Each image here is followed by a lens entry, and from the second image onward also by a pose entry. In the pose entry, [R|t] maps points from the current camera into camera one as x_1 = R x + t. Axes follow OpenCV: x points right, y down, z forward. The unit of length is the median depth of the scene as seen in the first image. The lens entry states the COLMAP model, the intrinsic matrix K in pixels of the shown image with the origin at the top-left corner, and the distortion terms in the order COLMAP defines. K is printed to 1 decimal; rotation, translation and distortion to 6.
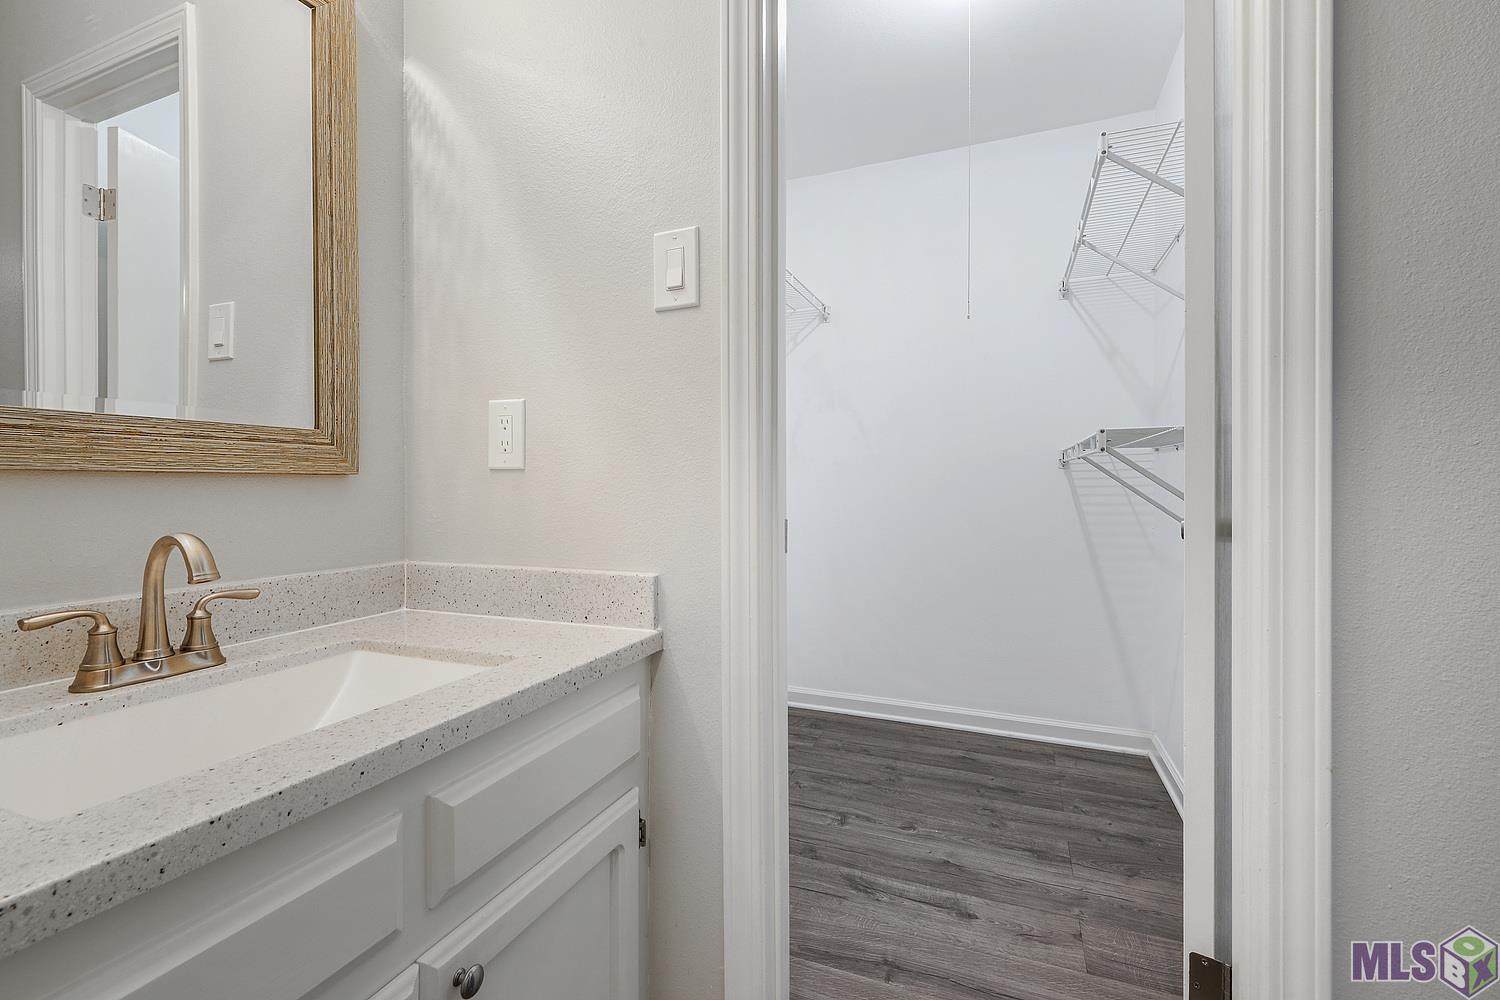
lens RADIAL K [[662.1, 0, 735.4], [0, 662.1, 491.0], [0, 0, 1]] dist [-0.003017, -0.000487]
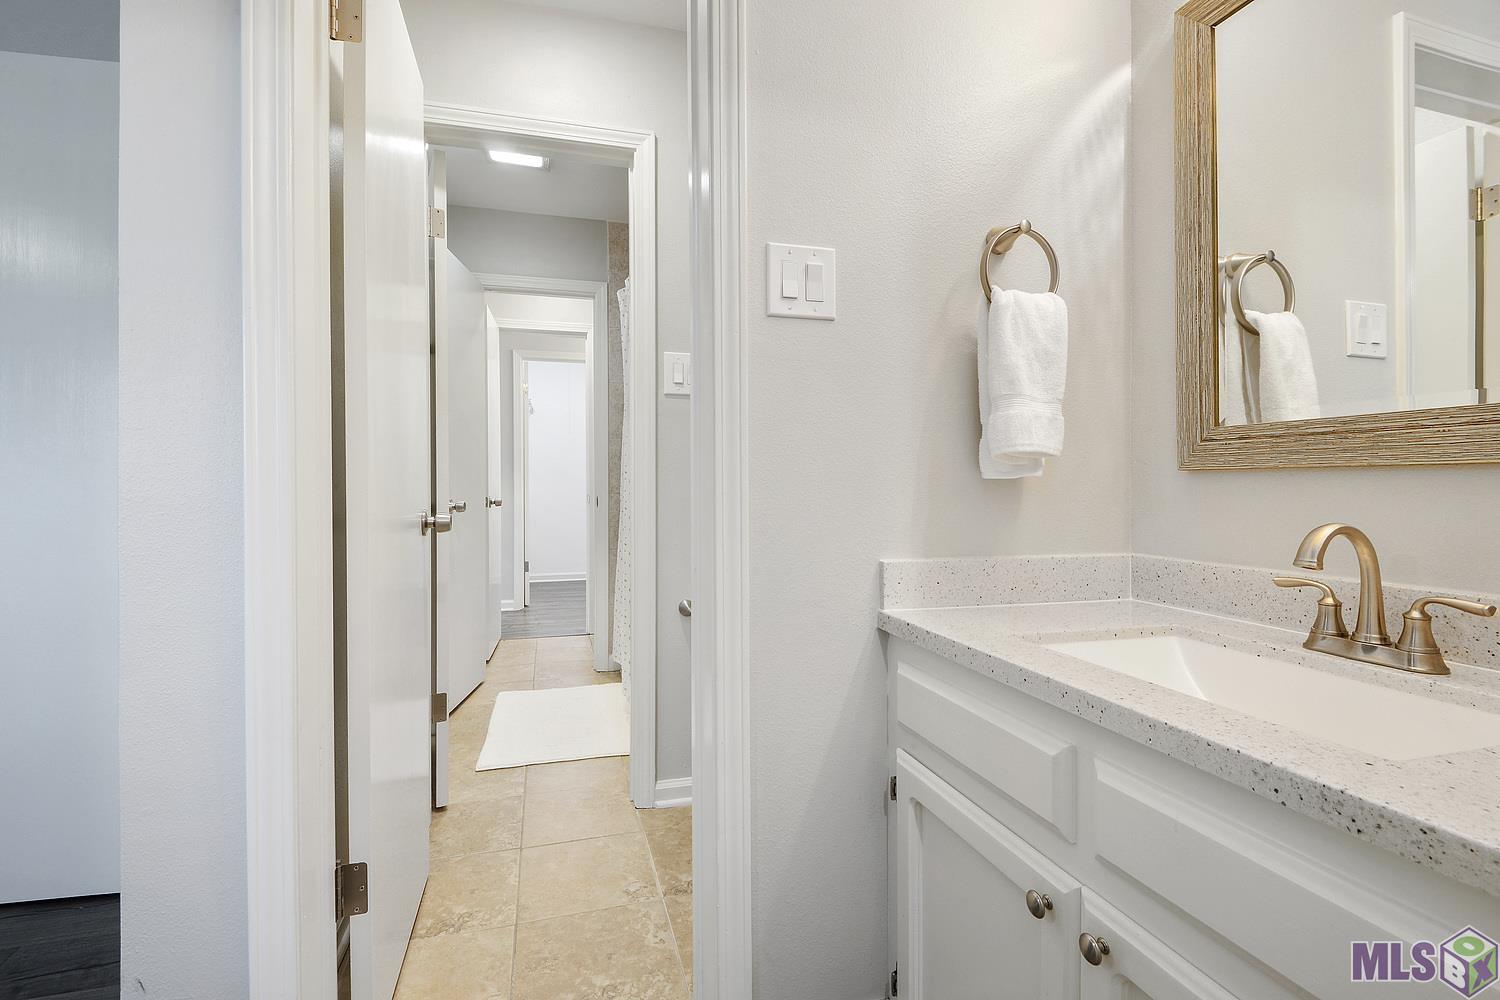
lens RADIAL K [[662.1, 0, 741.3], [0, 662.1, 488.2], [0, 0, 1]] dist [-0.003017, -0.000487]
pose [[-0.777229, 0.009866, -0.629140, 0.584217], [0.000001, 0.999877, 0.015680, -0.009981], [0.629218, 0.012186, -0.777134, 1.230298]]
